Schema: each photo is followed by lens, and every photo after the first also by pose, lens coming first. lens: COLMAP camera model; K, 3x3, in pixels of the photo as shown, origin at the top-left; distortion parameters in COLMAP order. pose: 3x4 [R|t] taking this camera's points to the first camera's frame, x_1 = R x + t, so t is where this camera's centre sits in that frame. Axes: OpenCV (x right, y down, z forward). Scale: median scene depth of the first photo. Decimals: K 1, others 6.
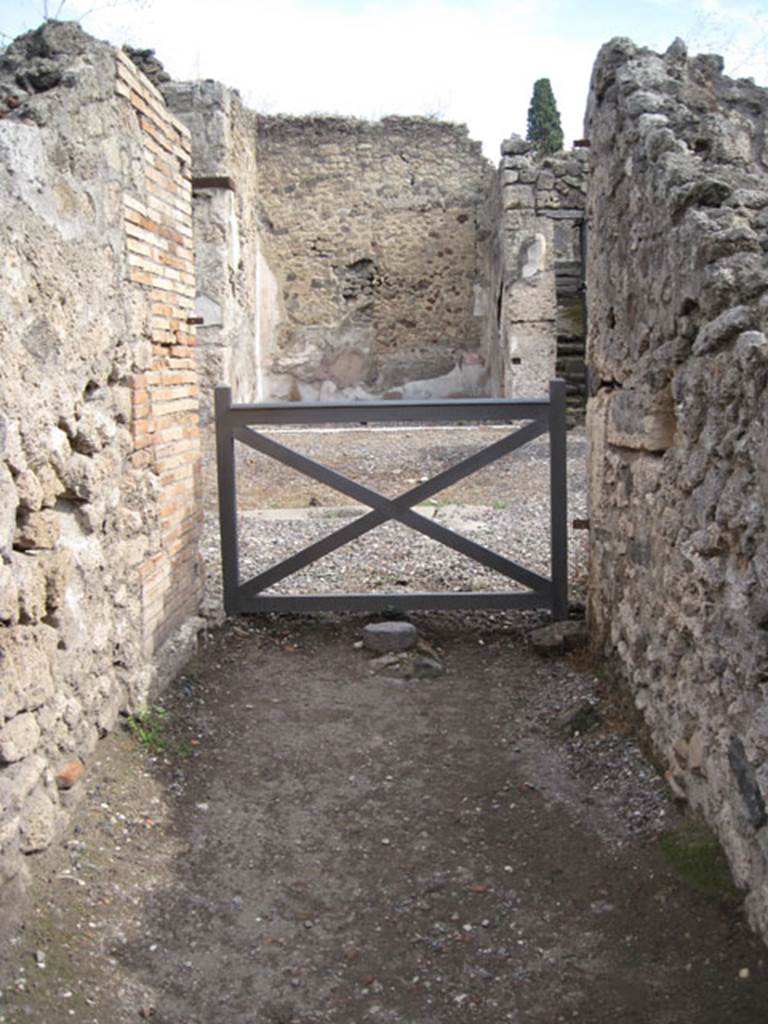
lens RADIAL K [[1380.1, 0, 384.0], [0, 1380.1, 512.0], [0, 0, 1]] dist [-0.126984, 0.109802]
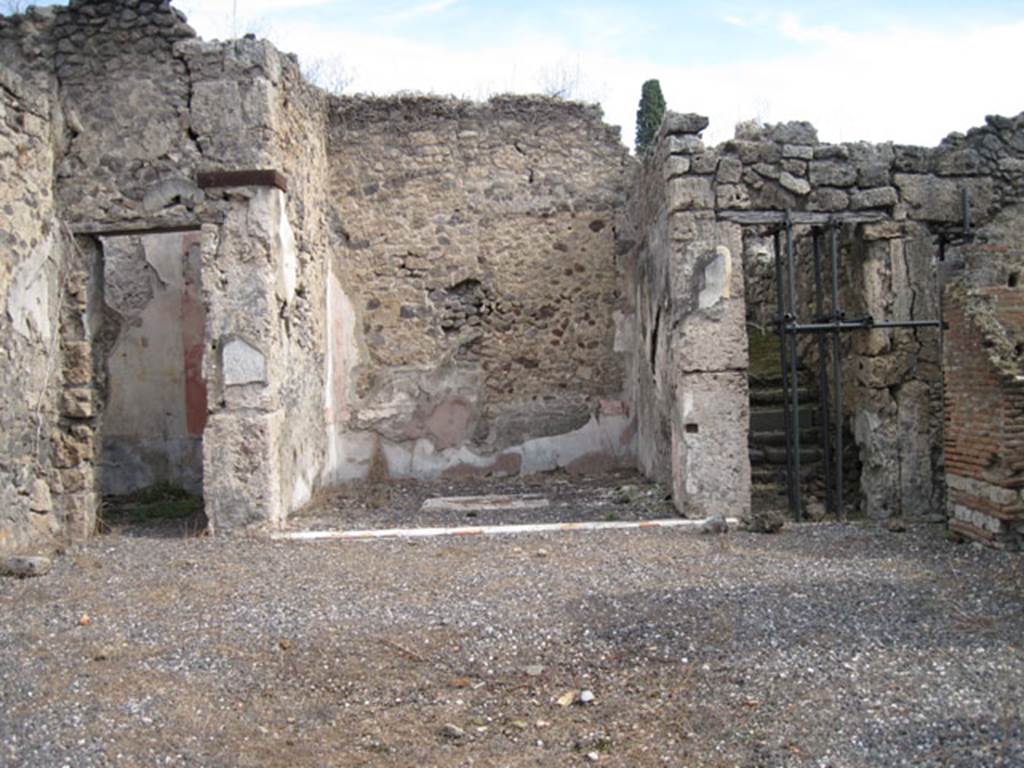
lens RADIAL K [[1380.1, 0, 514.8], [0, 1380.1, 326.7], [0, 0, 1]] dist [-0.126984, 0.109802]
pose [[0.999721, -0.012252, 0.020197, -0.004953], [0.014908, 0.990448, -0.137080, -0.053640], [-0.018324, 0.137343, 0.990354, 0.248788]]
